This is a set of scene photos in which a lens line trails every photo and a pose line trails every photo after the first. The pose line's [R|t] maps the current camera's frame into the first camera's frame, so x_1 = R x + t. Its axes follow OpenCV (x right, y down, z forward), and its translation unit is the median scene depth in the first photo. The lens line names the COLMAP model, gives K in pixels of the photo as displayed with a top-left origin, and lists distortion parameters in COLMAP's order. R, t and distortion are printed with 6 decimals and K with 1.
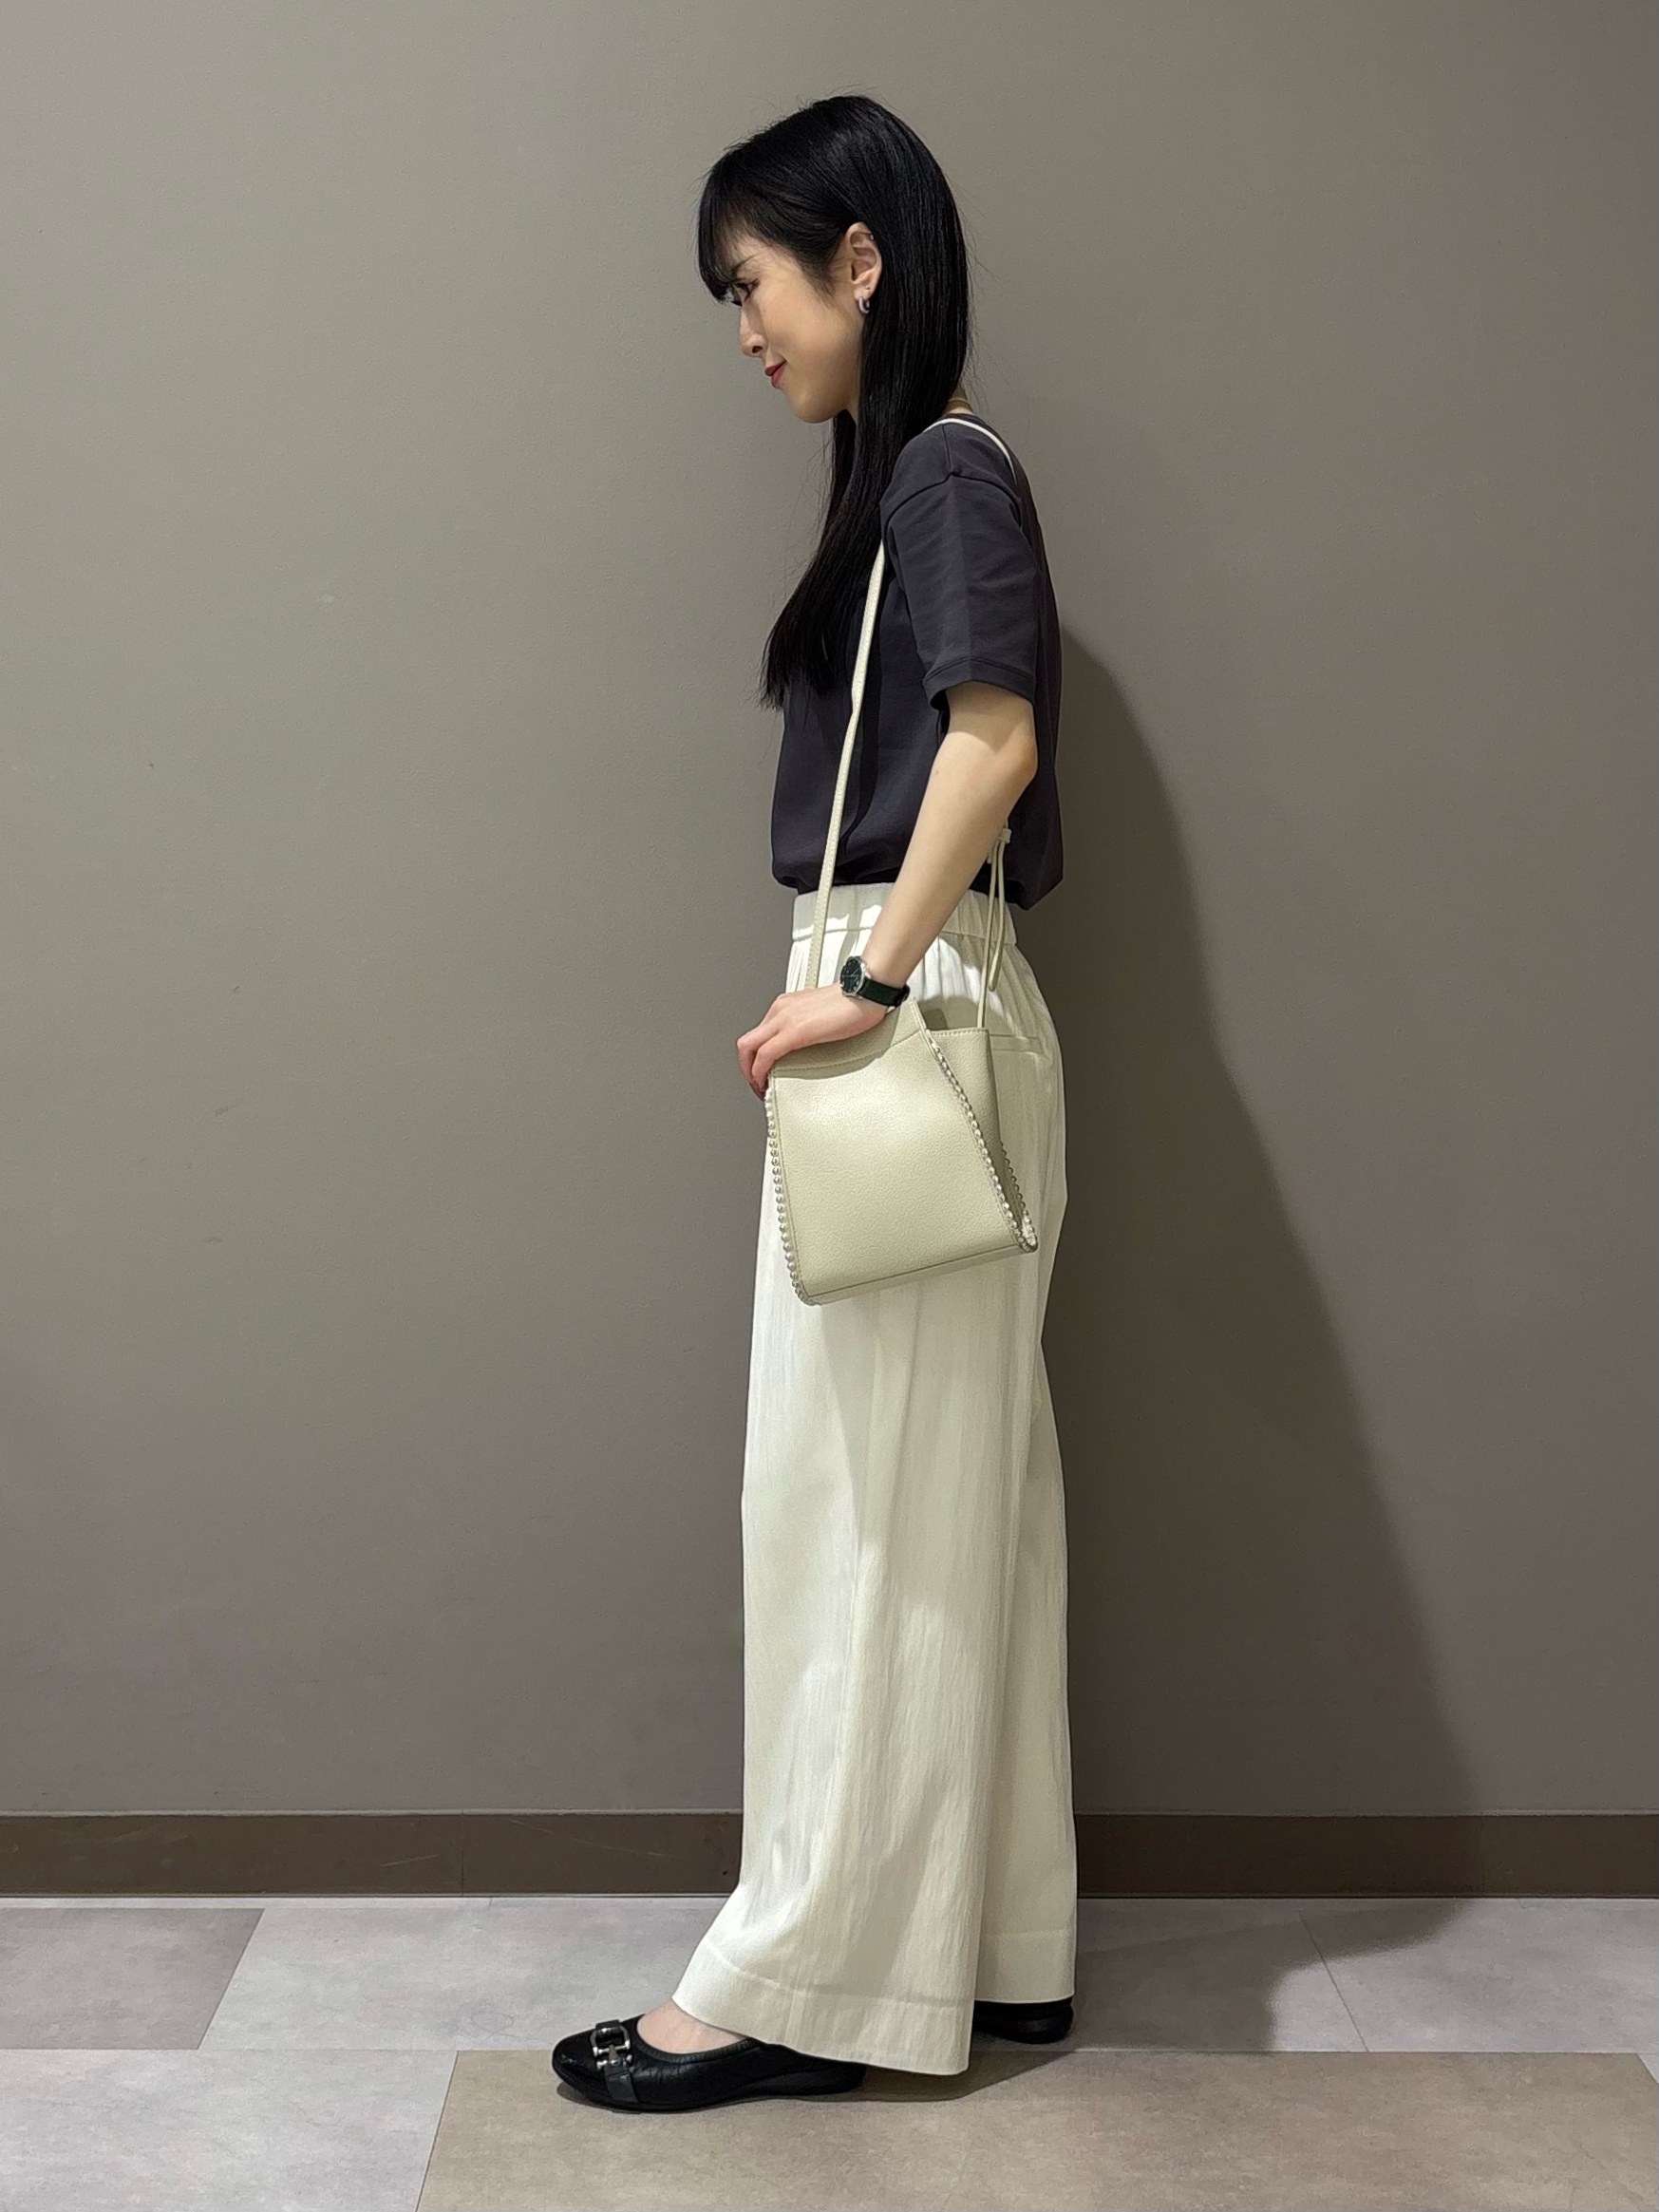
lens RADIAL K [[1671.6, 0, 755.1], [0, 1671.6, 1099.7], [0, 0, 1]] dist [0.006930, 0.011812]
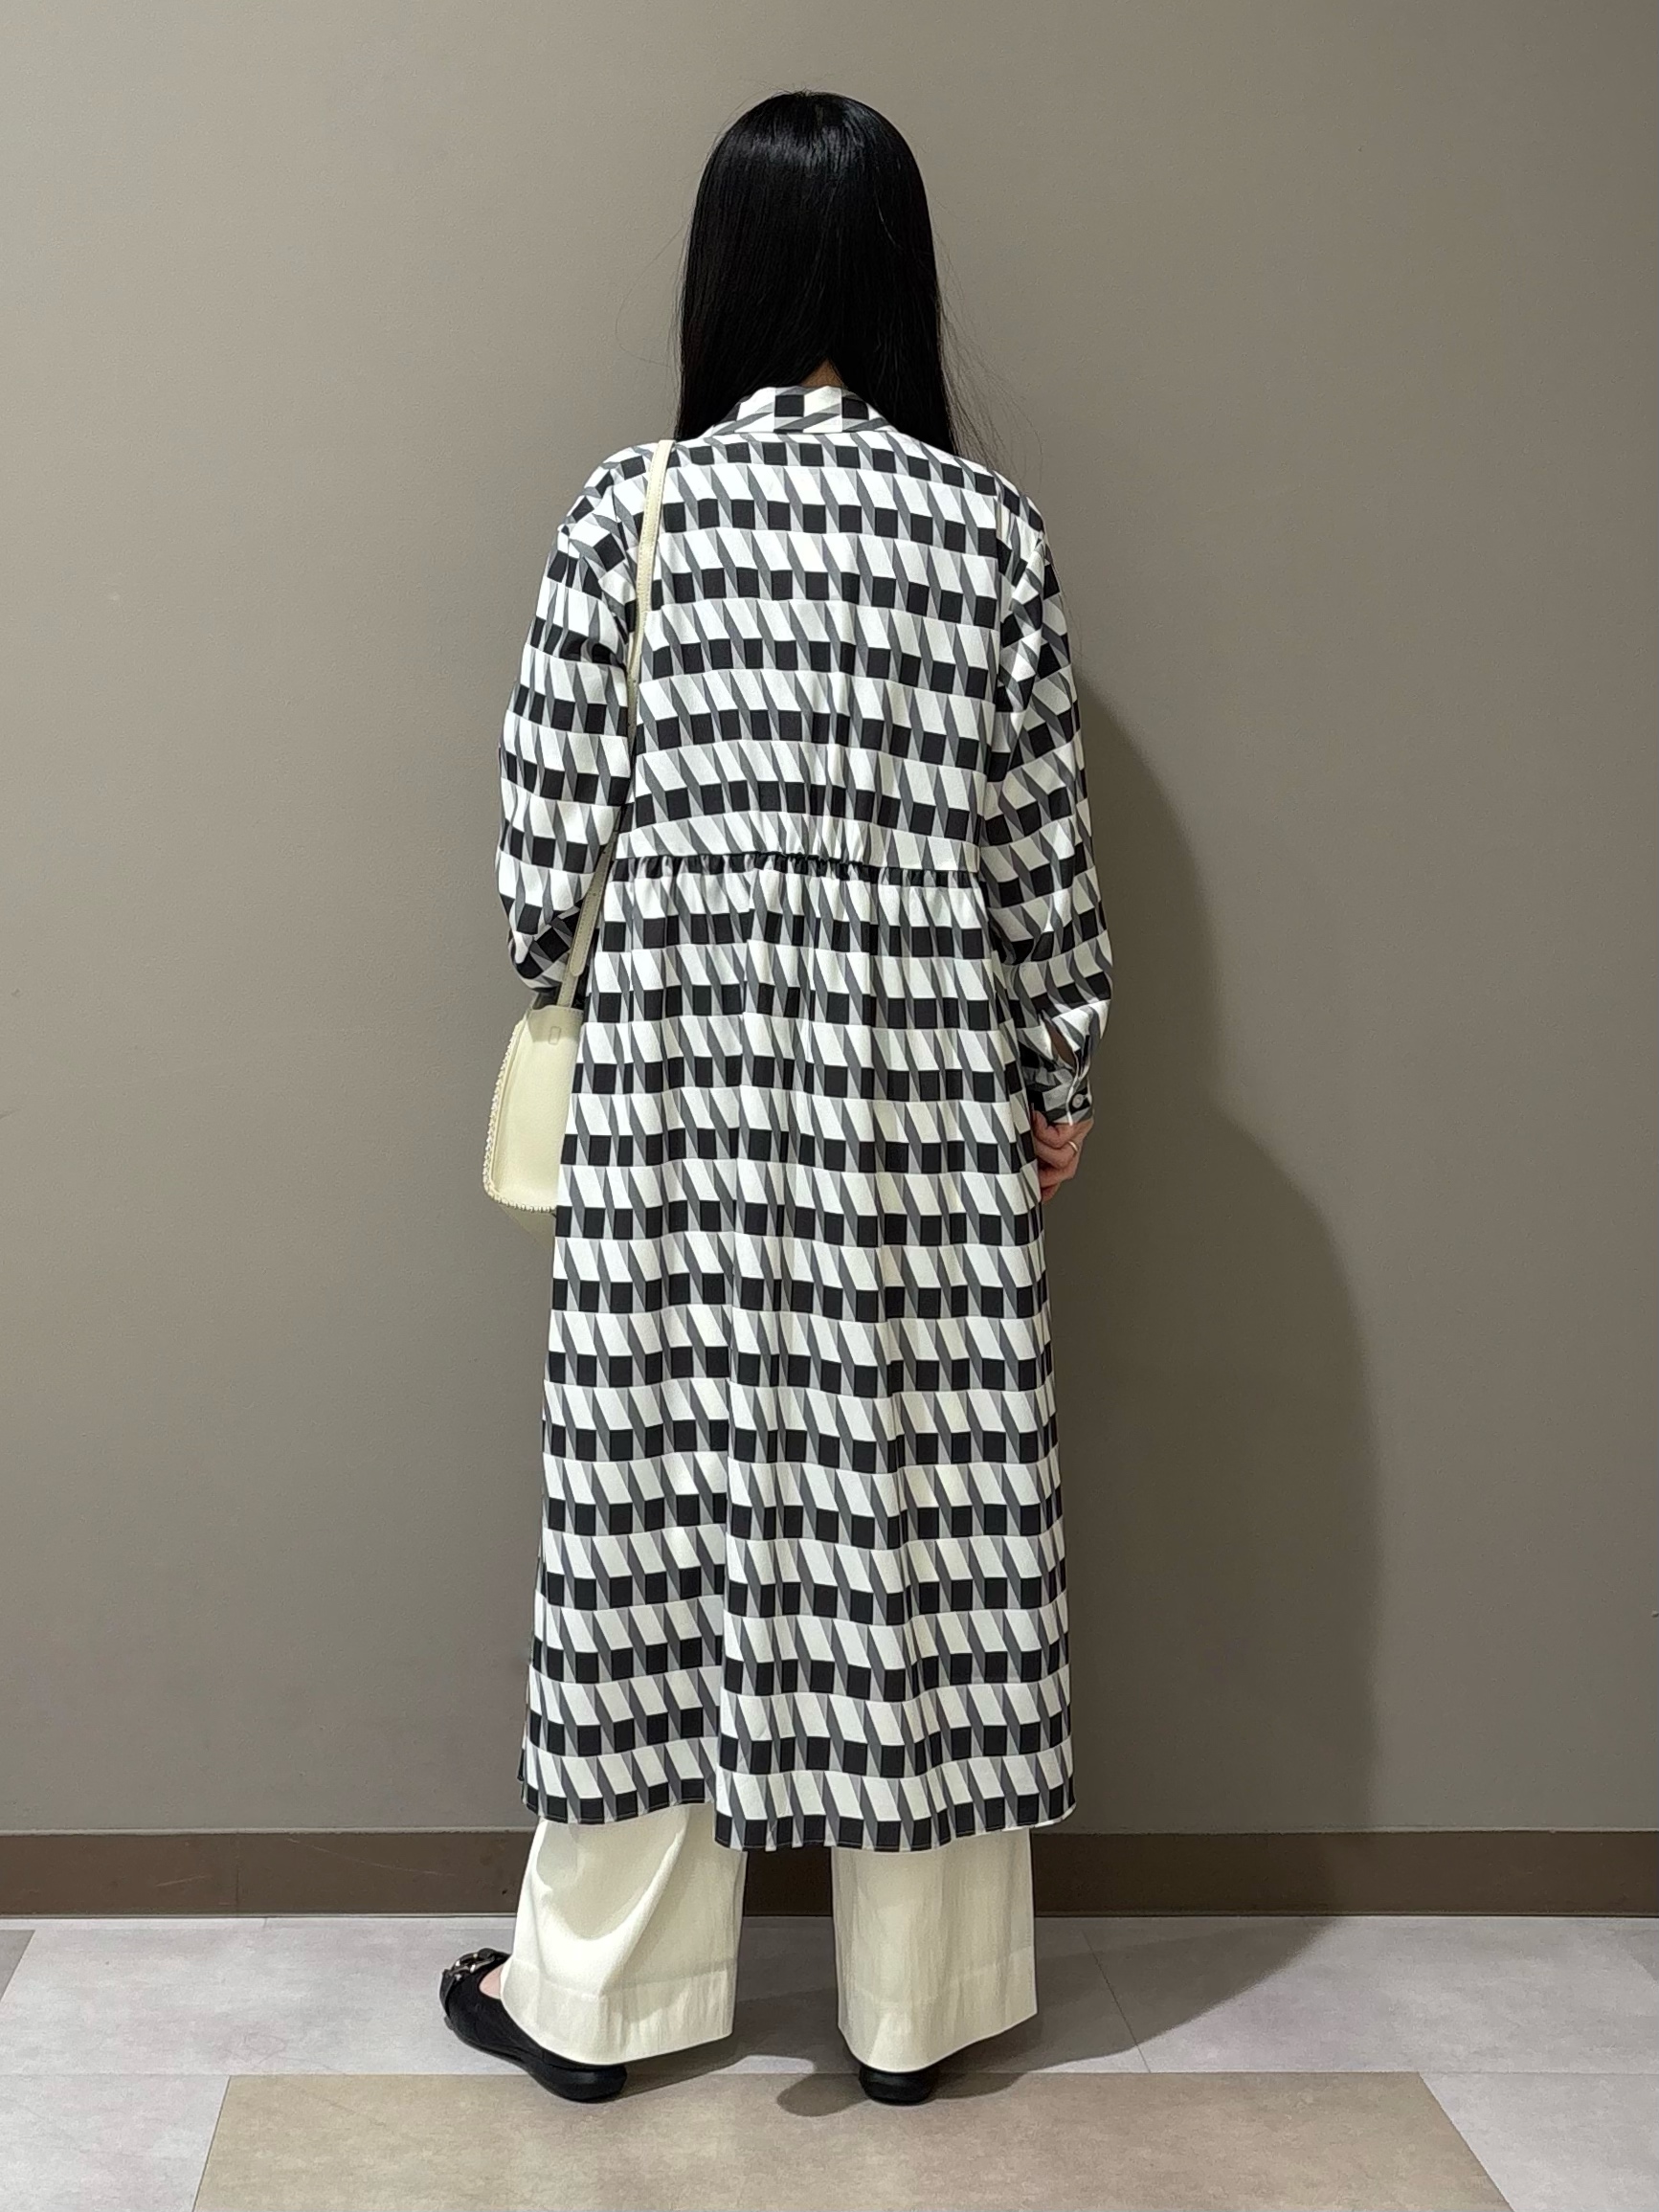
lens RADIAL K [[1671.9, 0, 842.0], [0, 1671.9, 1101.5], [0, 0, 1]] dist [0.006930, 0.011812]
pose [[0.999973, 0.003243, 0.006581, 0.172511], [-0.003187, 0.999959, -0.008483, 0.003930], [-0.006608, 0.008462, 0.999942, 0.008498]]
